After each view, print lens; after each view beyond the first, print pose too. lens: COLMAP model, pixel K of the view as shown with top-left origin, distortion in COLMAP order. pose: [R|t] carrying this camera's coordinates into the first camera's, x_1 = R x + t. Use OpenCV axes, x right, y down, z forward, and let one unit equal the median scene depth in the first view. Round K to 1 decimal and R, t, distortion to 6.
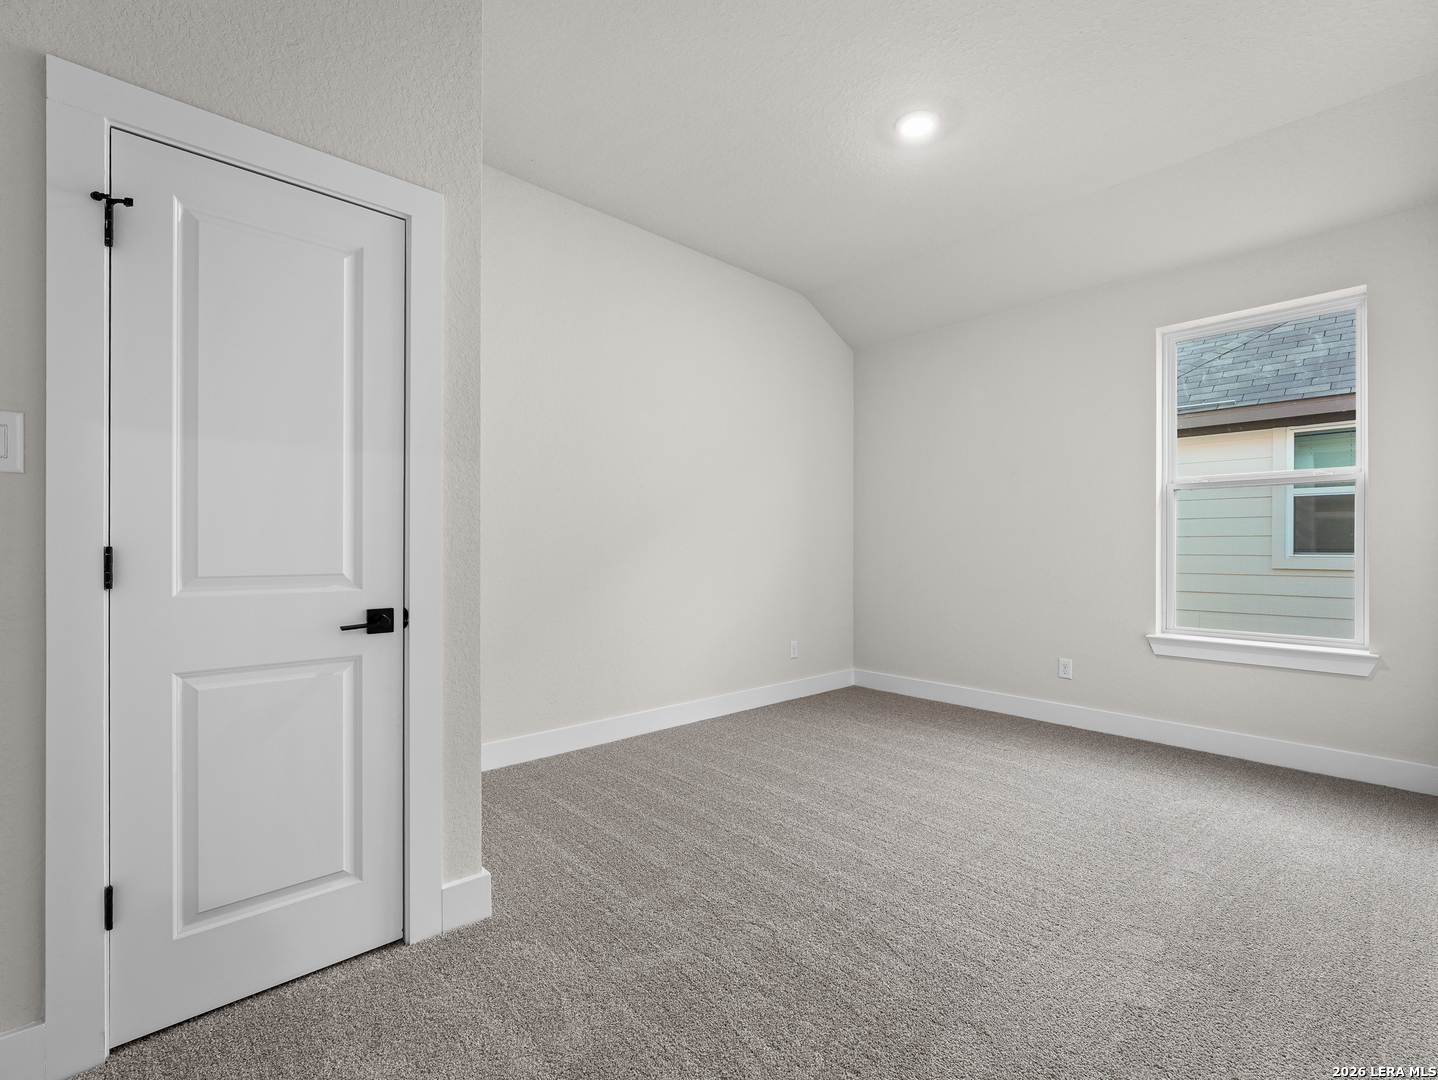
lens RADIAL K [[666.7, 0, 719.0], [0, 666.7, 540.0], [0, 0, 1]] dist [-0.000676, -0.000188]
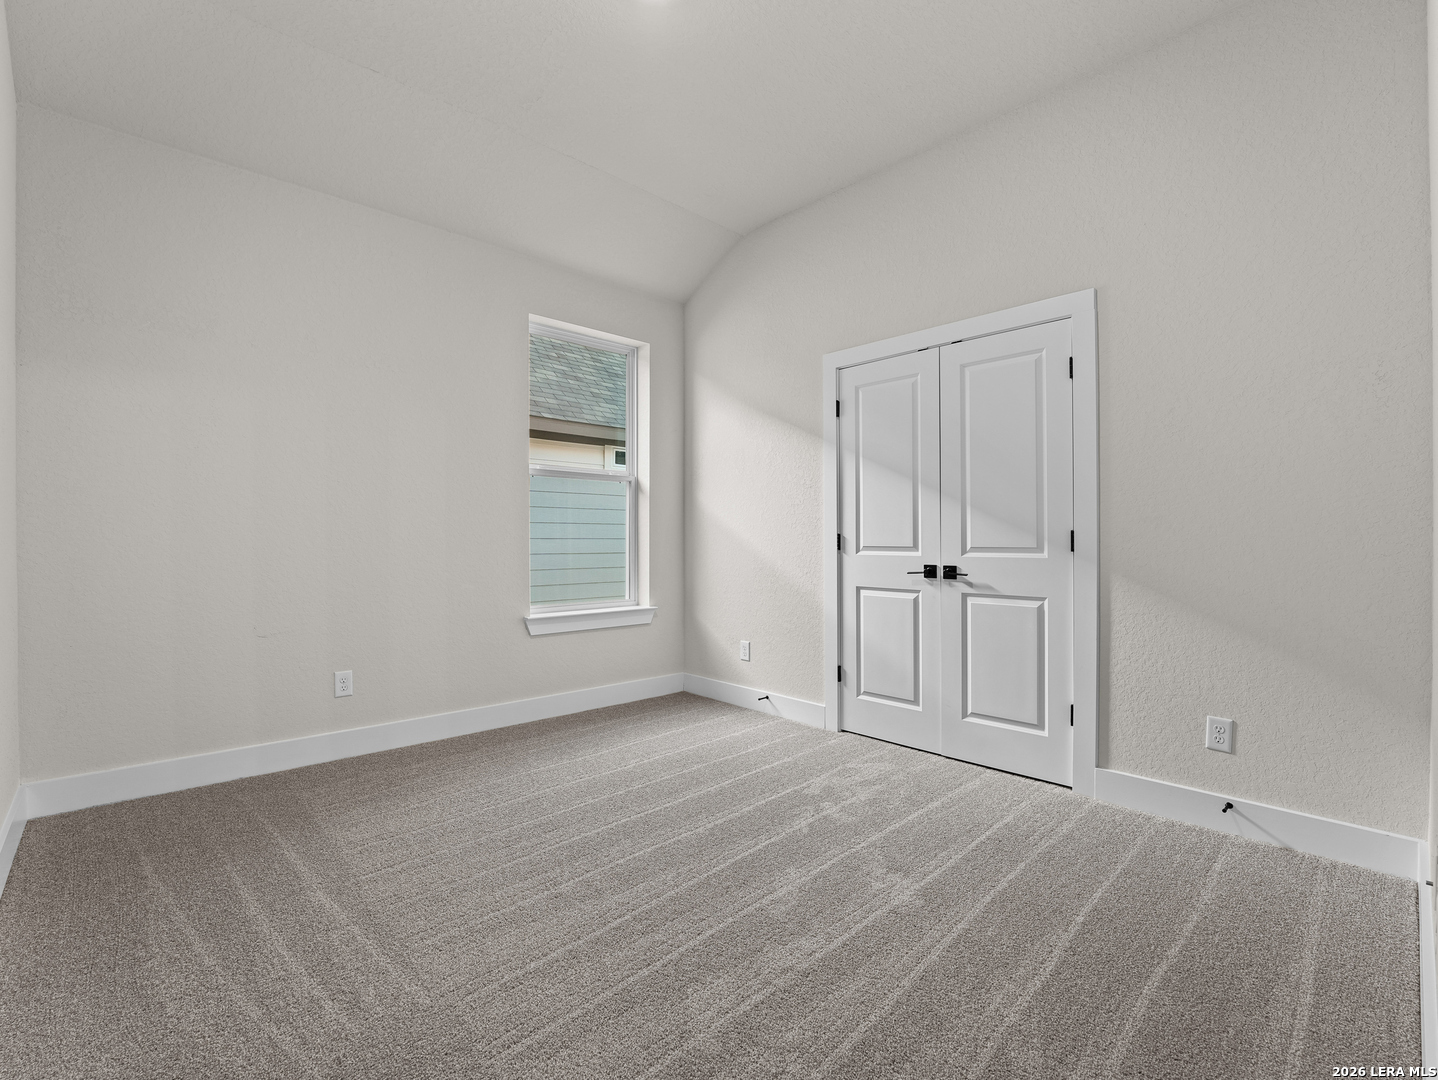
lens RADIAL K [[666.7, 0, 719.0], [0, 666.7, 540.0], [0, 0, 1]] dist [-0.000676, -0.000188]
pose [[0.001639, 0.005847, 0.999982, -0.446499], [0.000733, 0.999983, -0.005849, 0.025380], [-0.999998, 0.000743, 0.001635, 0.736979]]
